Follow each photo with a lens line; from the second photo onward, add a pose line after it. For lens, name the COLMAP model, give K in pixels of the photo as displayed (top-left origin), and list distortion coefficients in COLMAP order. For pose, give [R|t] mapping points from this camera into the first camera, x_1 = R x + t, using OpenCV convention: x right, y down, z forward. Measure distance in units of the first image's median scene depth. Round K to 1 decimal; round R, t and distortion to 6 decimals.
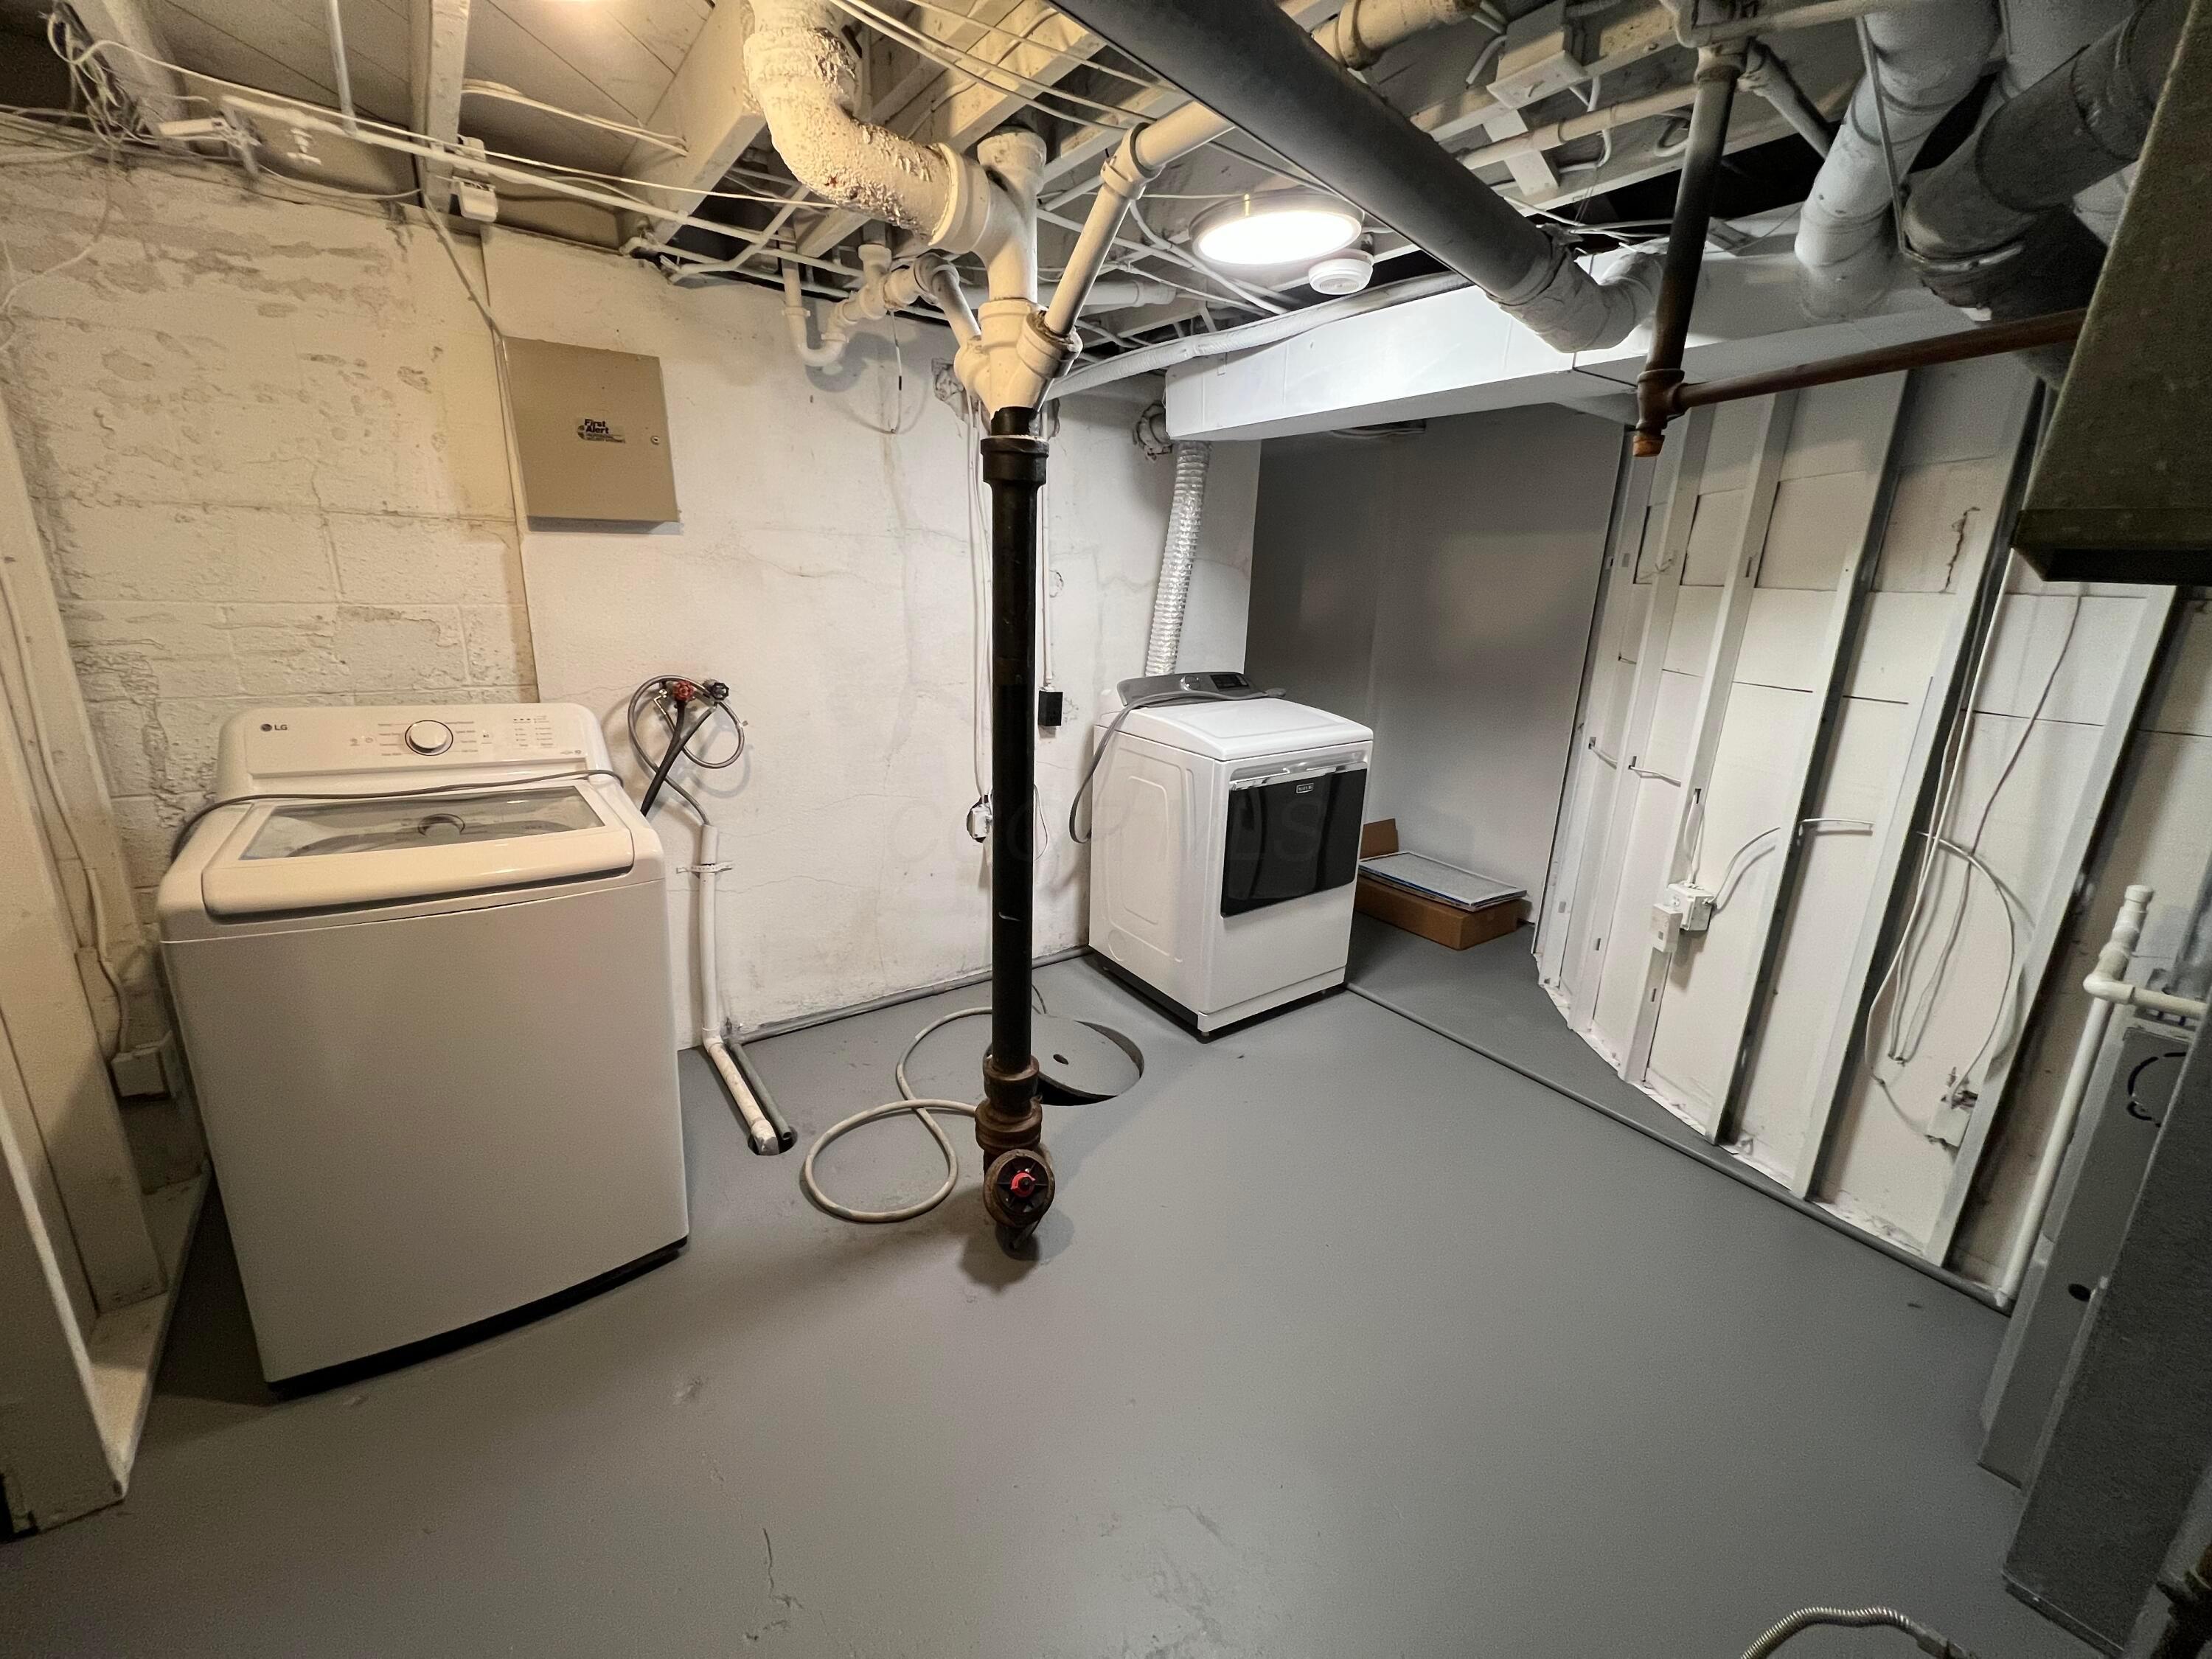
lens RADIAL K [[910.2, 0, 1106.0], [0, 910.2, 829.5], [0, 0, 1]] dist [0.000424, 0.000014]
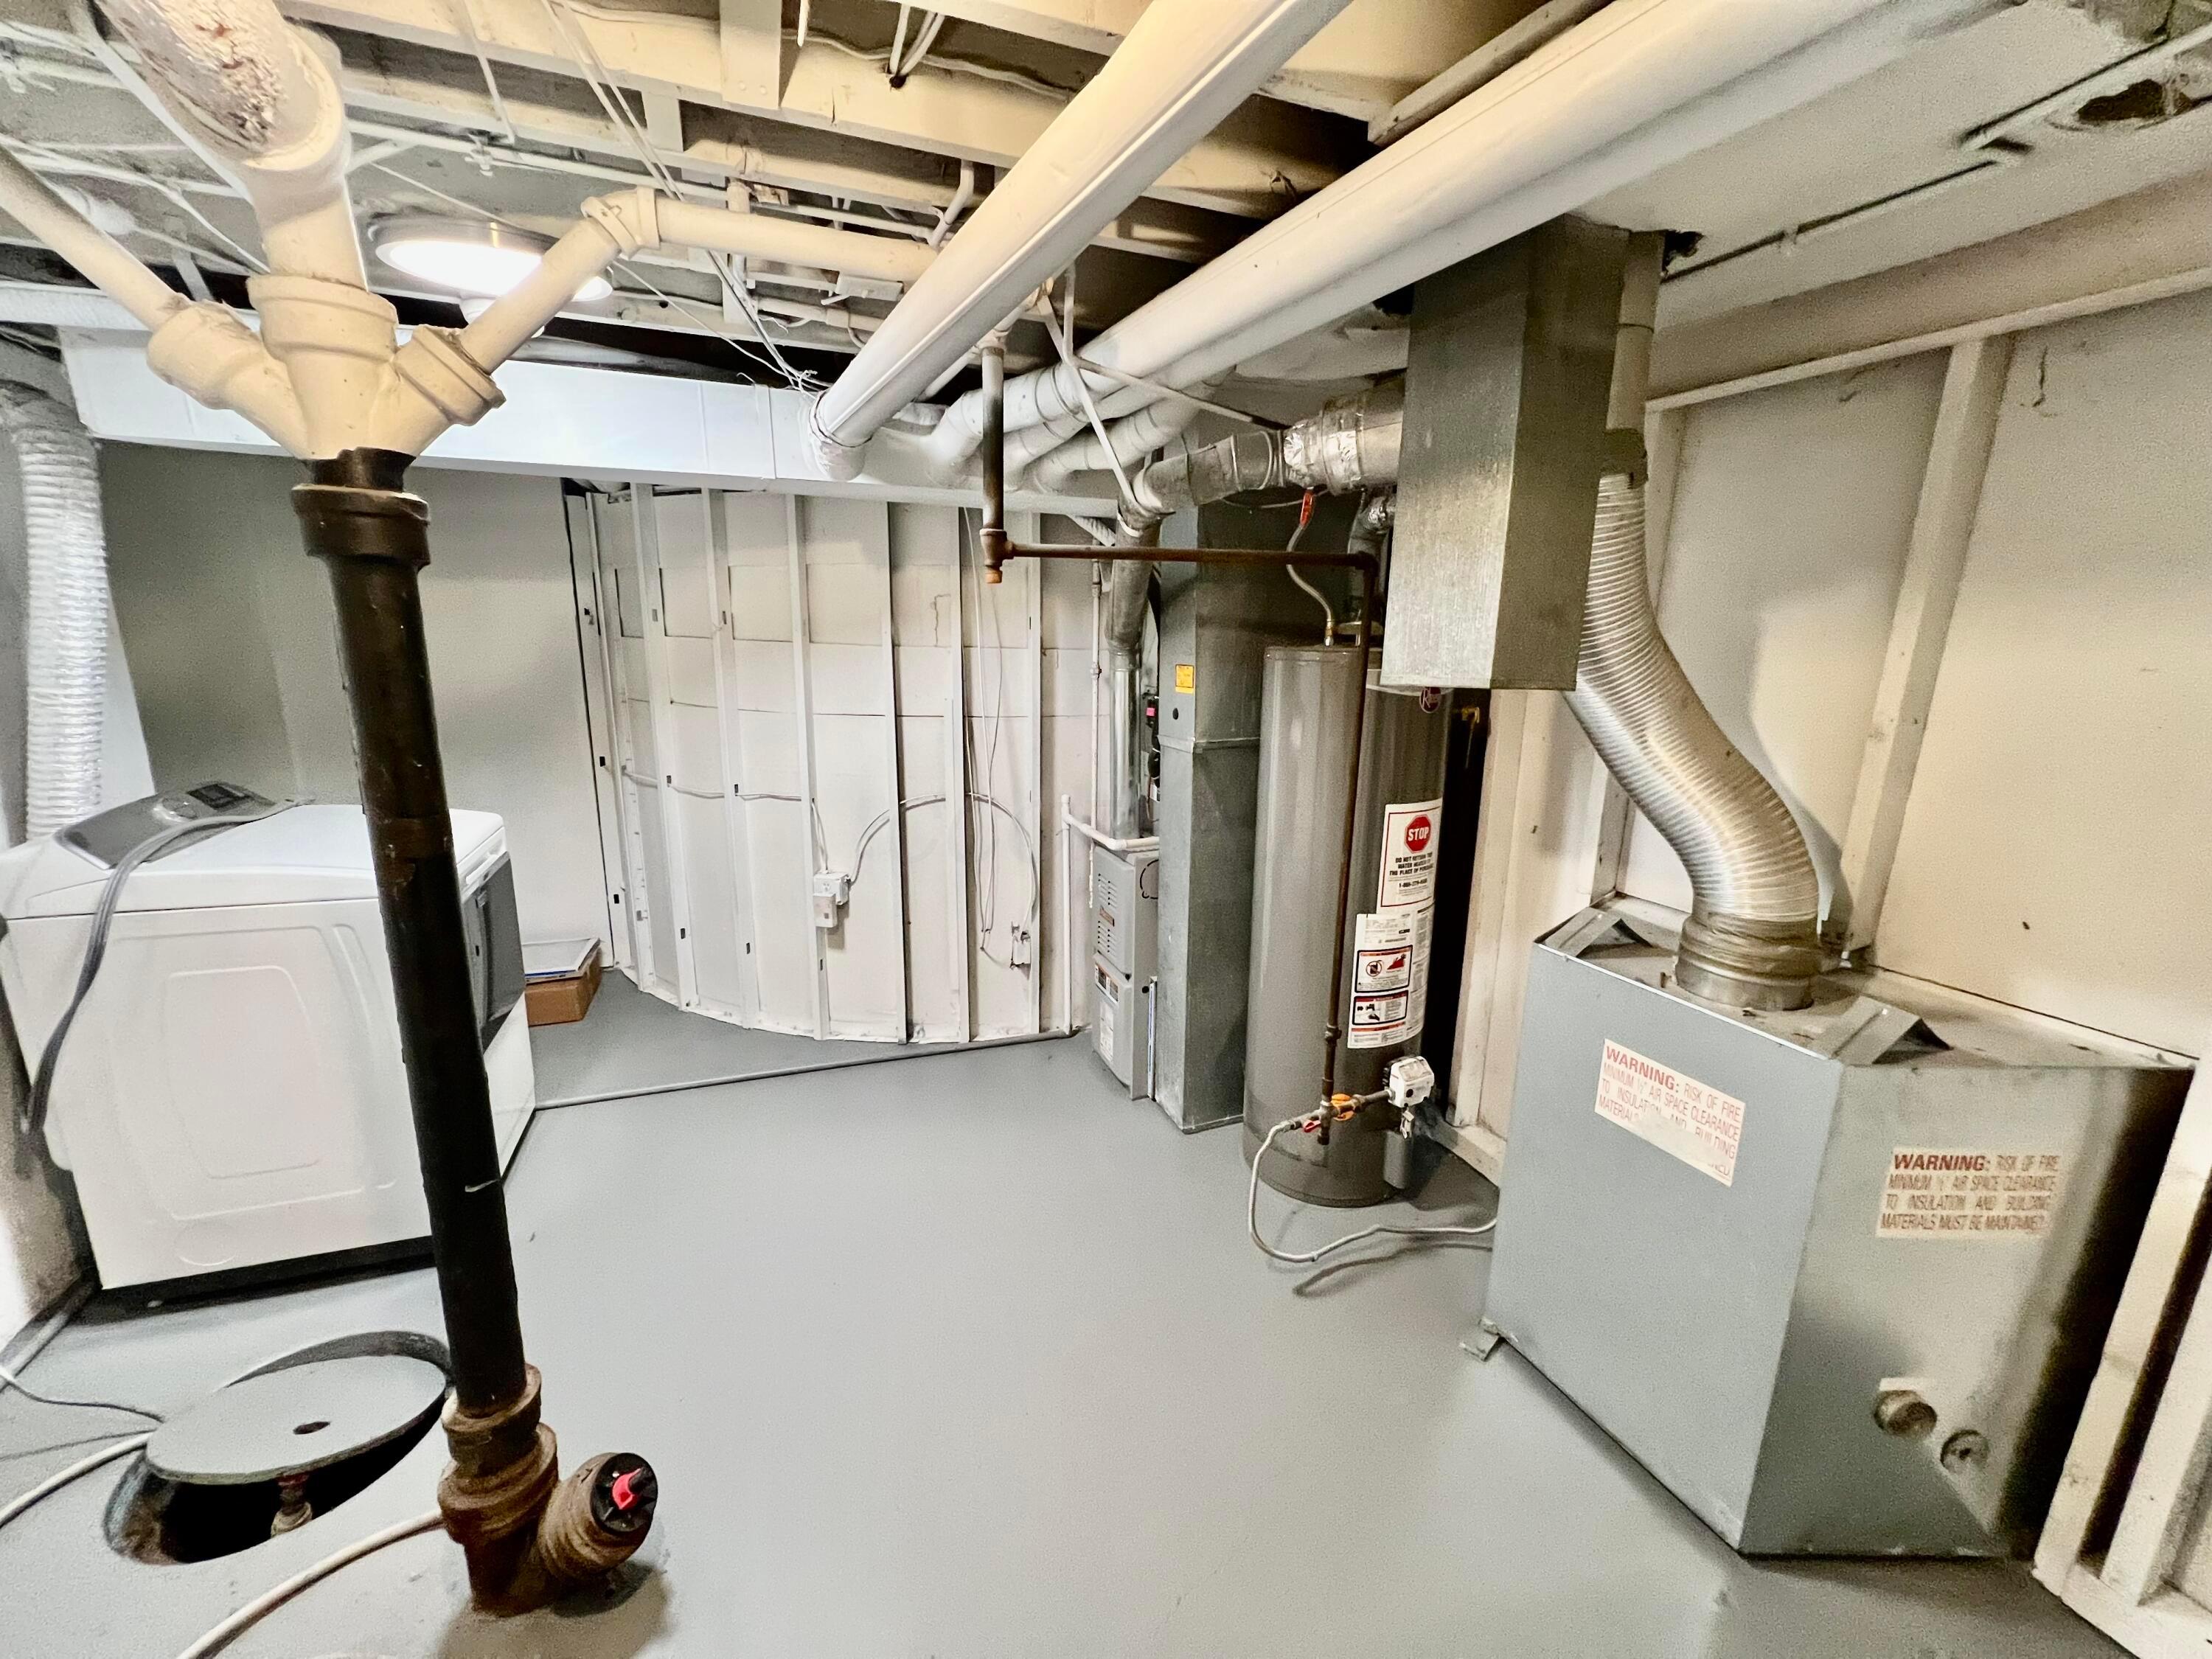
lens RADIAL K [[883.4, 0, 1106.0], [0, 883.4, 829.5], [0, 0, 1]] dist [0.001640, -0.002738]
pose [[0.246819, -0.244684, 0.937662, -0.475518], [0.248501, 0.951224, 0.182811, -0.143637], [-0.936658, 0.187888, 0.295585, 0.277987]]
